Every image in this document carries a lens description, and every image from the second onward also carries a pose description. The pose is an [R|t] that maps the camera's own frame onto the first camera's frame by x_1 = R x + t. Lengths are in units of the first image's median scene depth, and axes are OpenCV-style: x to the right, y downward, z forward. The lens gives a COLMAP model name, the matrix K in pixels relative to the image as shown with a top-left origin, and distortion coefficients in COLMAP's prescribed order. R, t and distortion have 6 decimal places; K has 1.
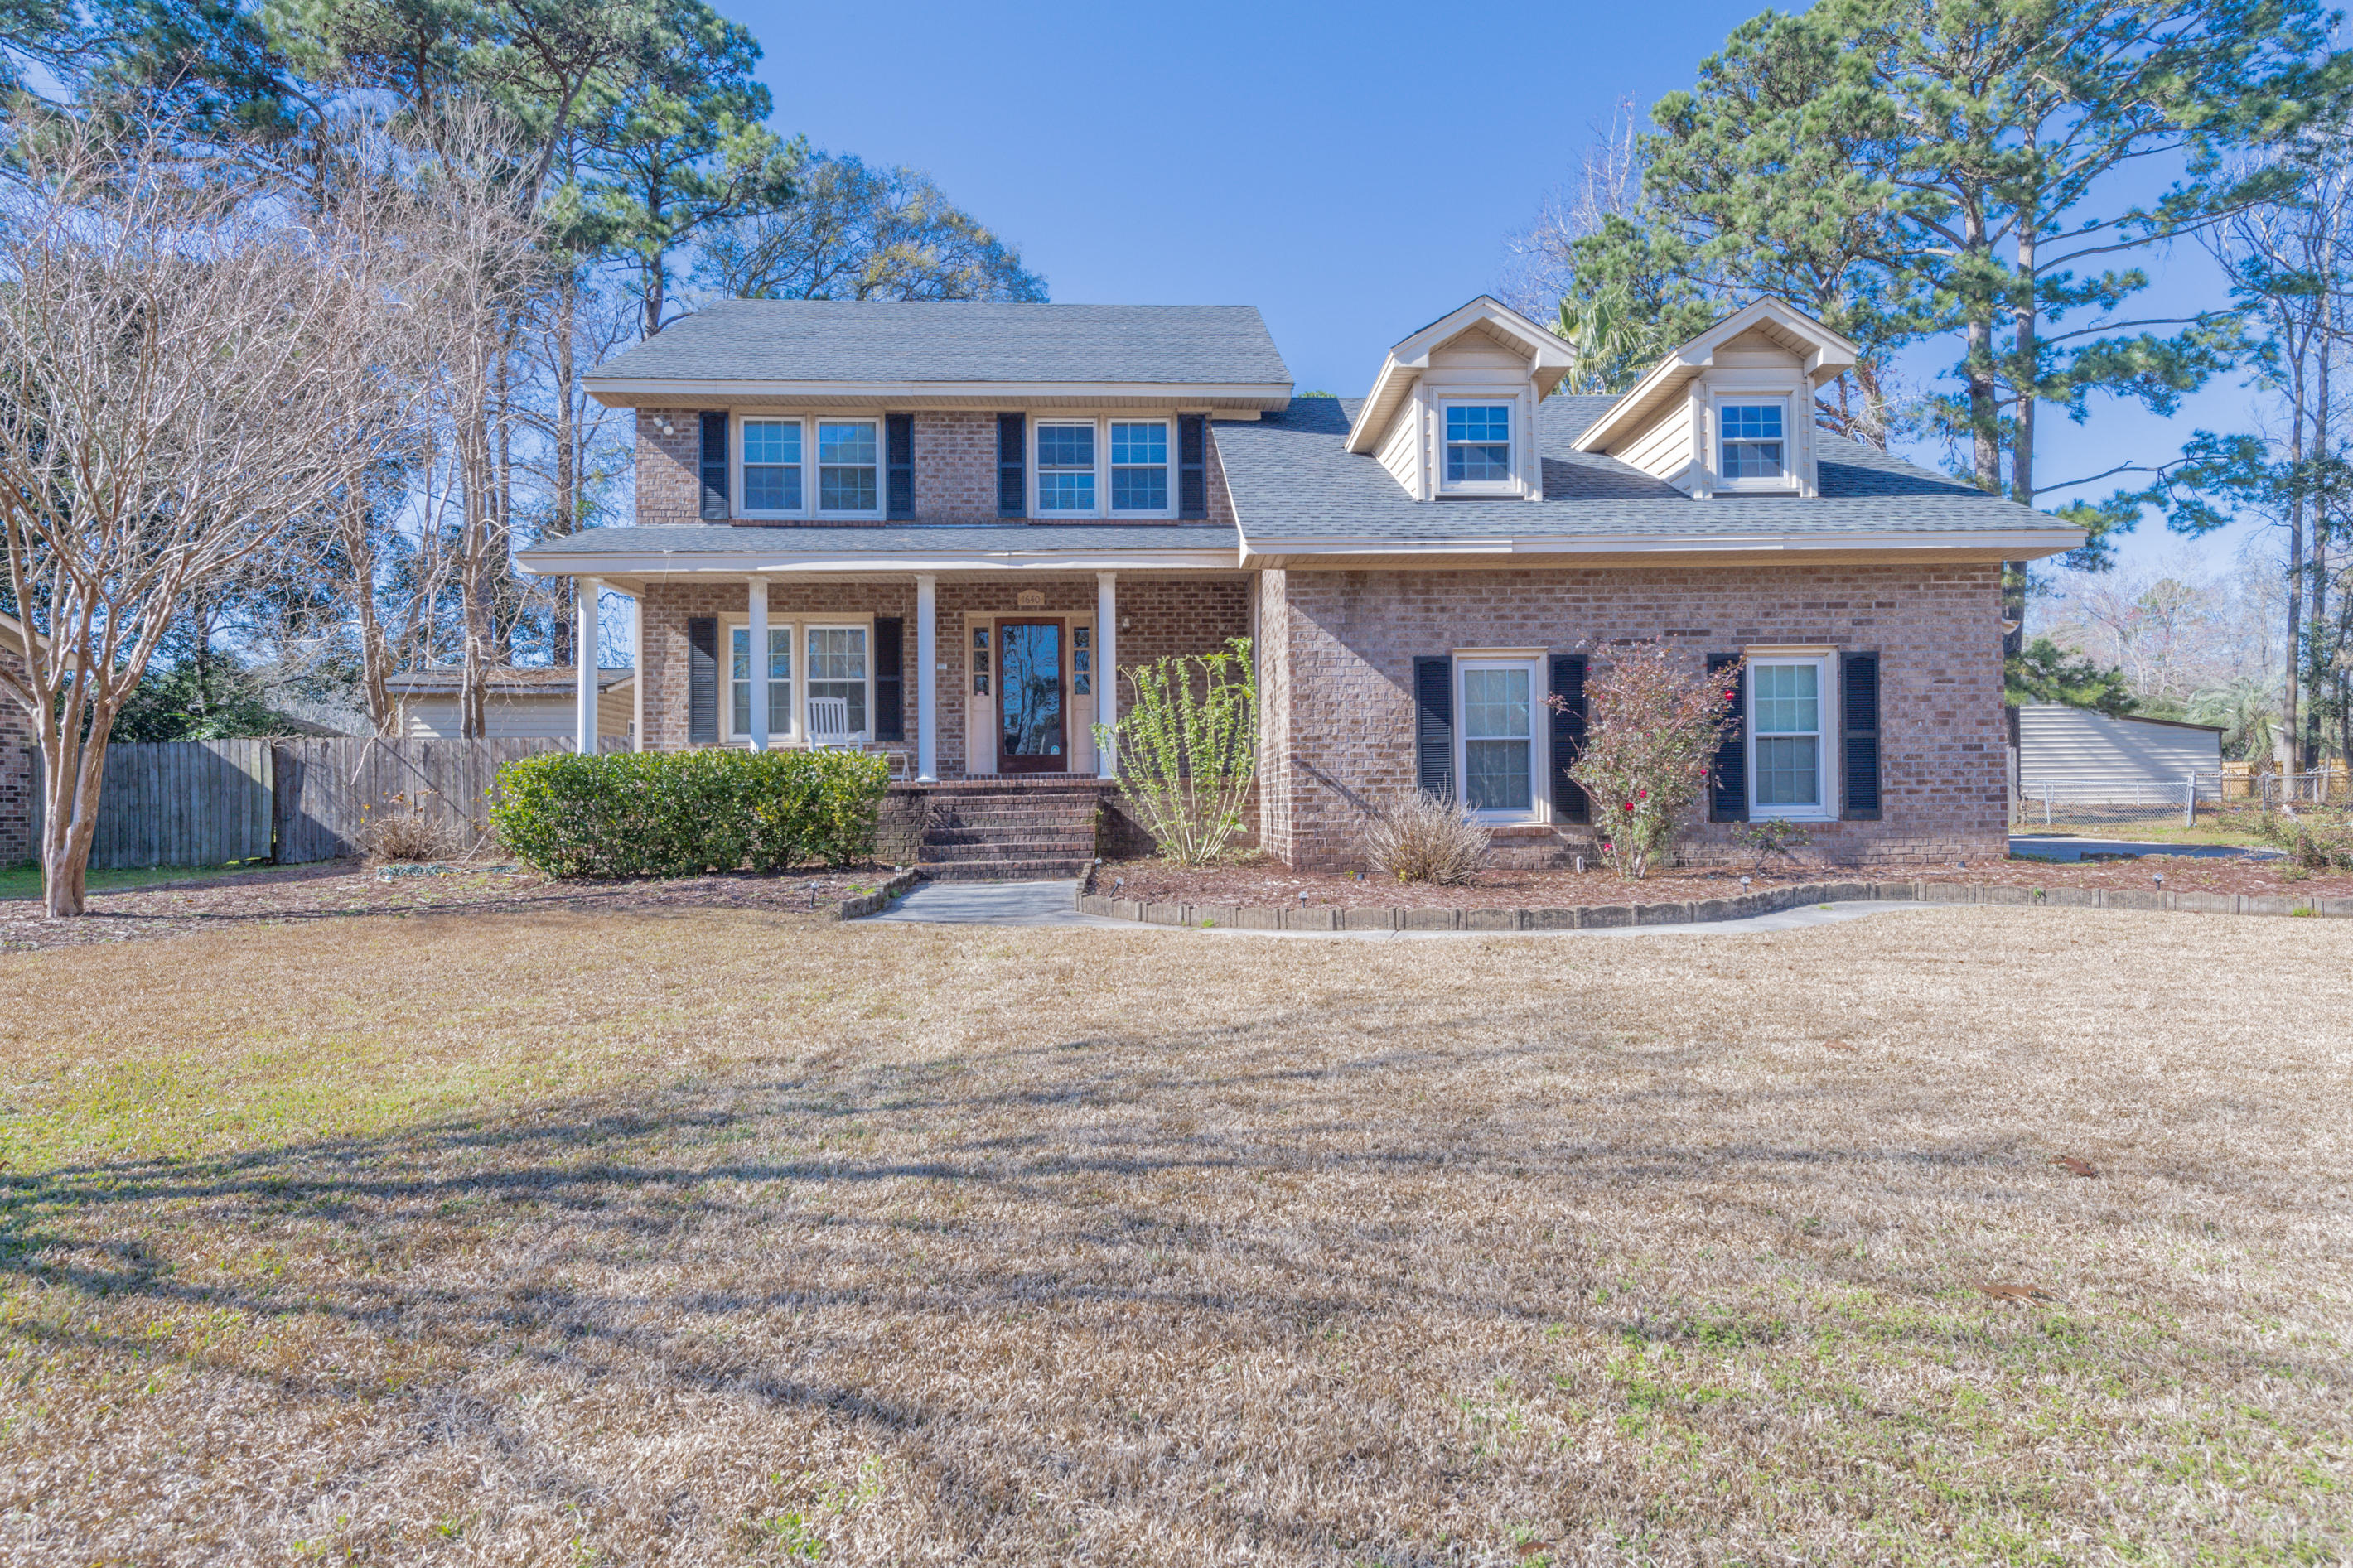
lens RADIAL K [[1172.3, 0, 1176.5], [0, 1172.3, 784.0], [0, 0, 1]] dist [0.023518, -0.000137]
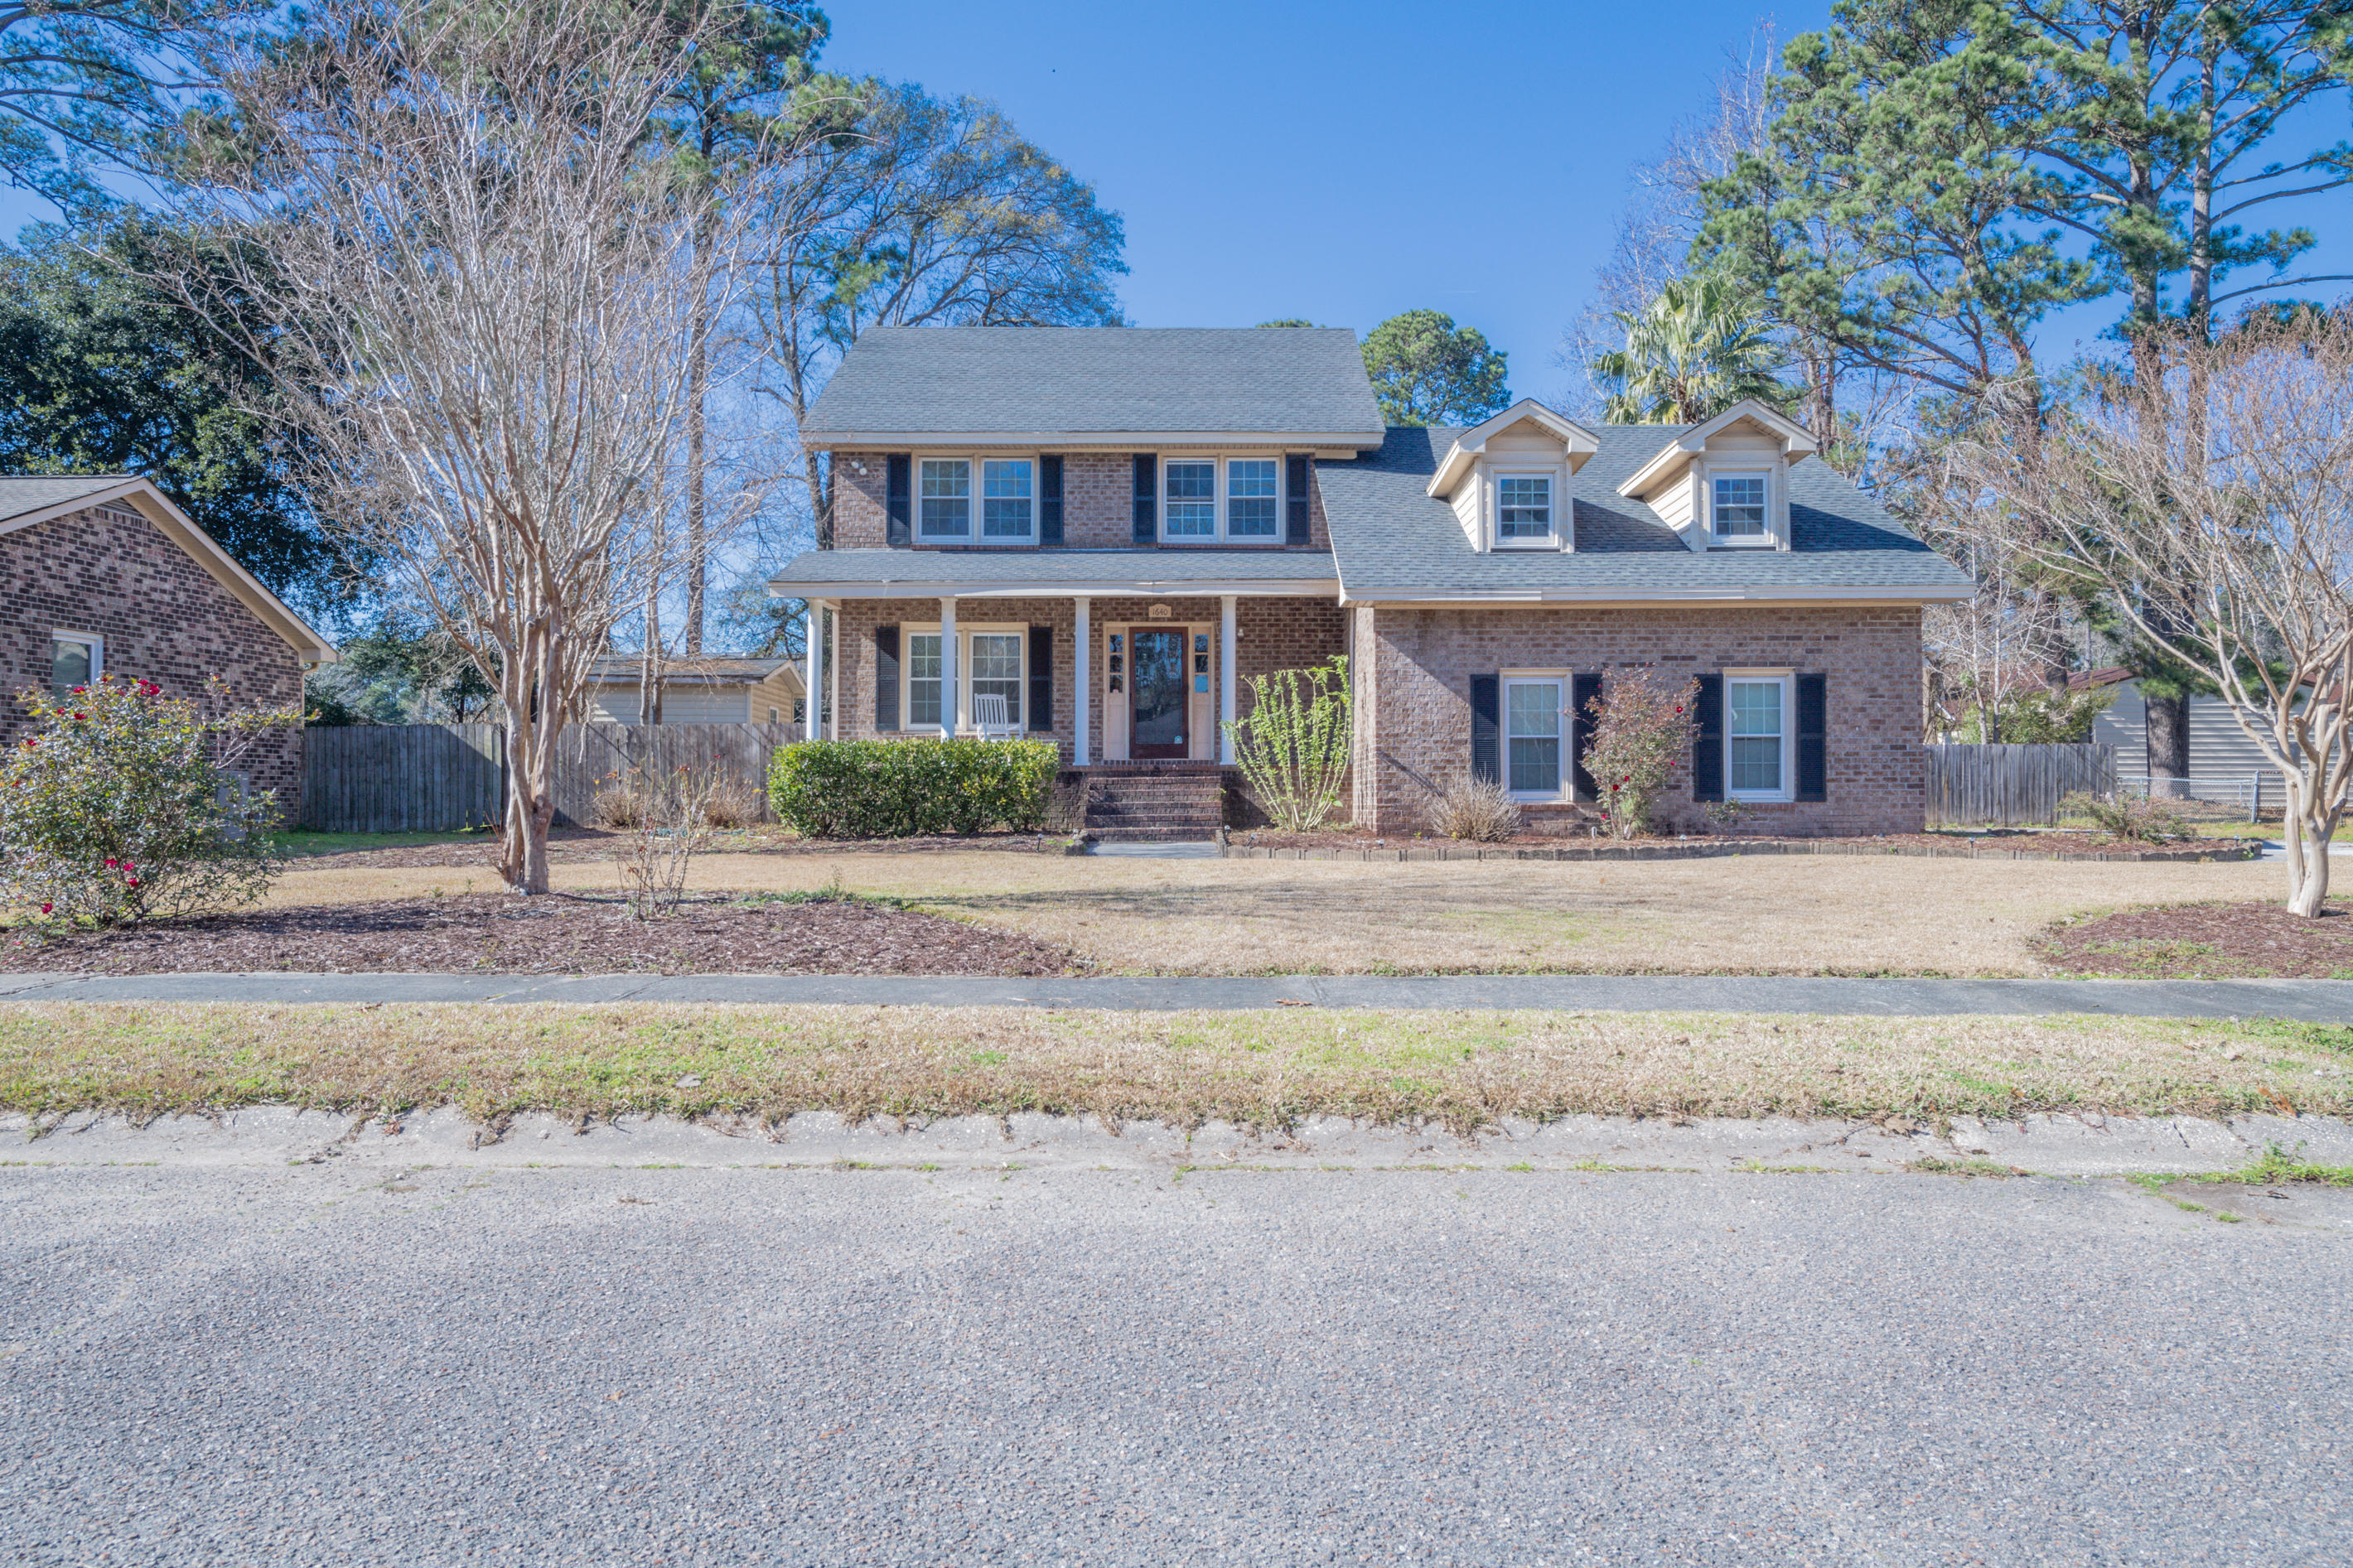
lens RADIAL K [[1570.7, 0, 1176.5], [0, 1570.7, 784.0], [0, 0, 1]] dist [0.001378, 0.000823]
pose [[0.999138, 0.010894, -0.040051, -0.044892], [-0.010625, 0.999920, 0.006932, 0.005079], [0.040123, -0.006501, 0.999174, -0.619899]]
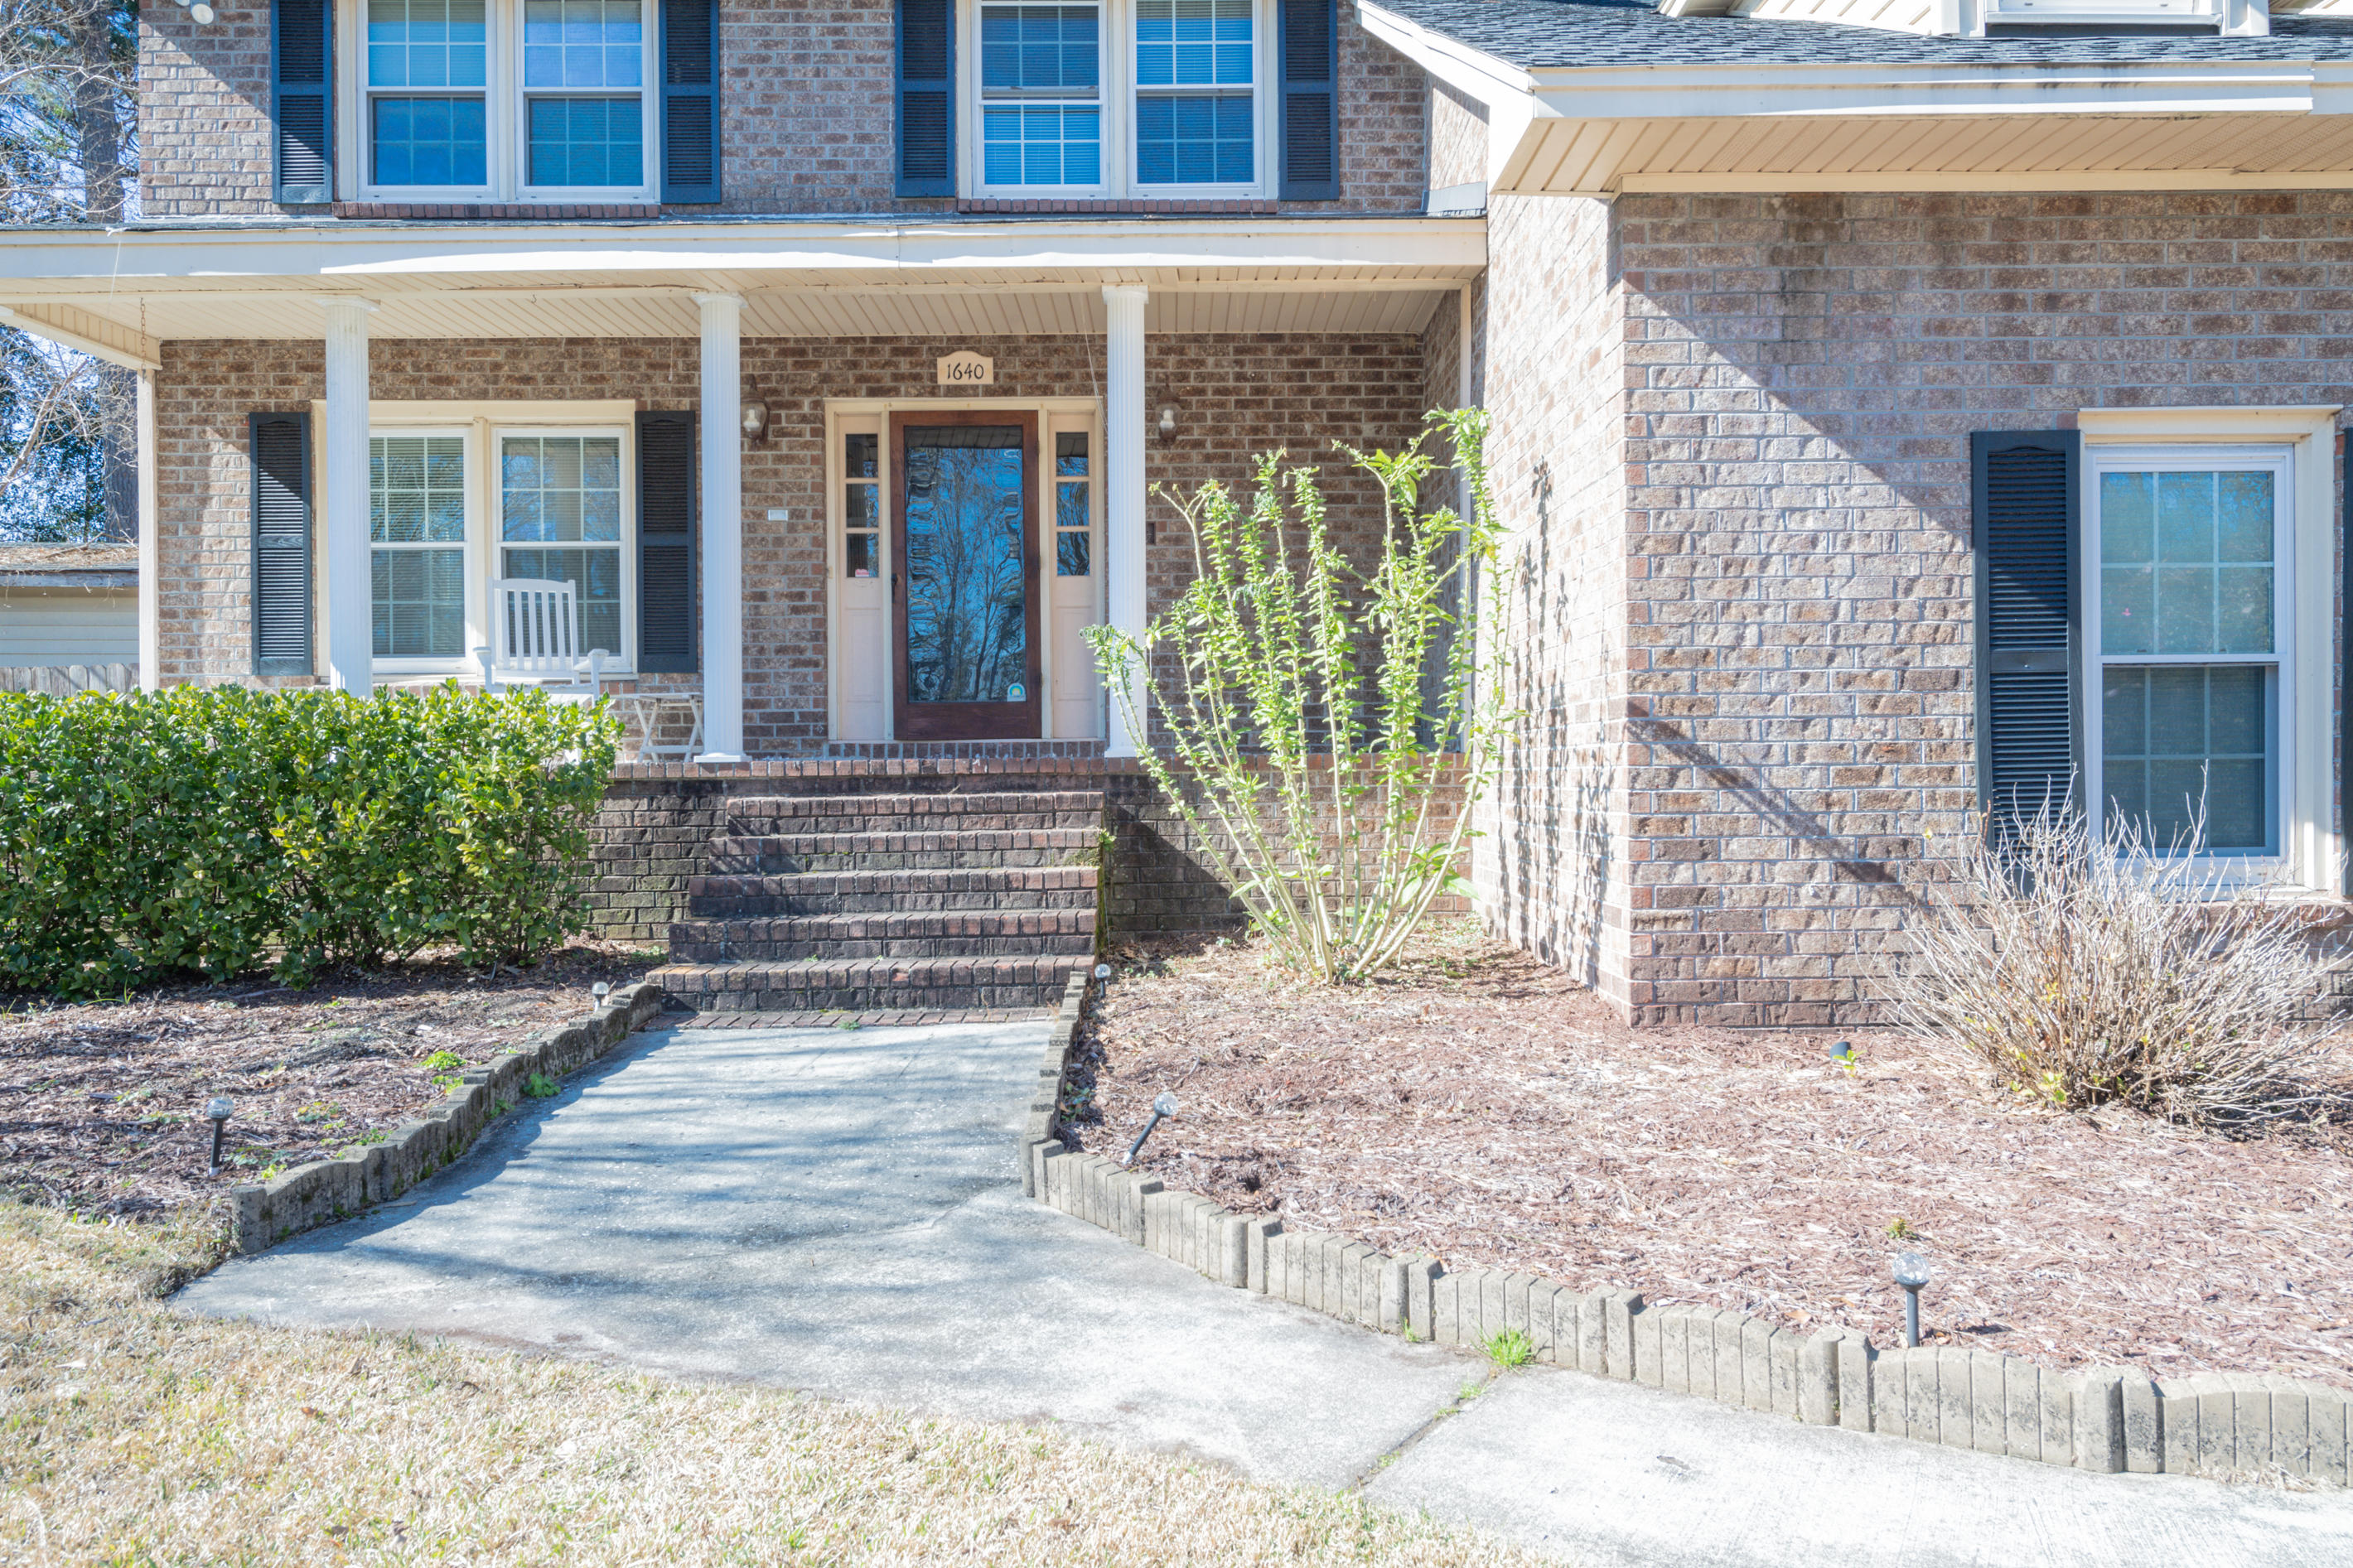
lens RADIAL K [[1532.8, 0, 1176.5], [0, 1532.8, 784.0], [0, 0, 1]] dist [0.001636, -0.001649]
pose [[0.999615, 0.002529, -0.027644, -0.023128], [-0.001700, 0.999549, 0.029992, -0.010960], [0.027707, -0.029934, 0.999168, 0.406183]]
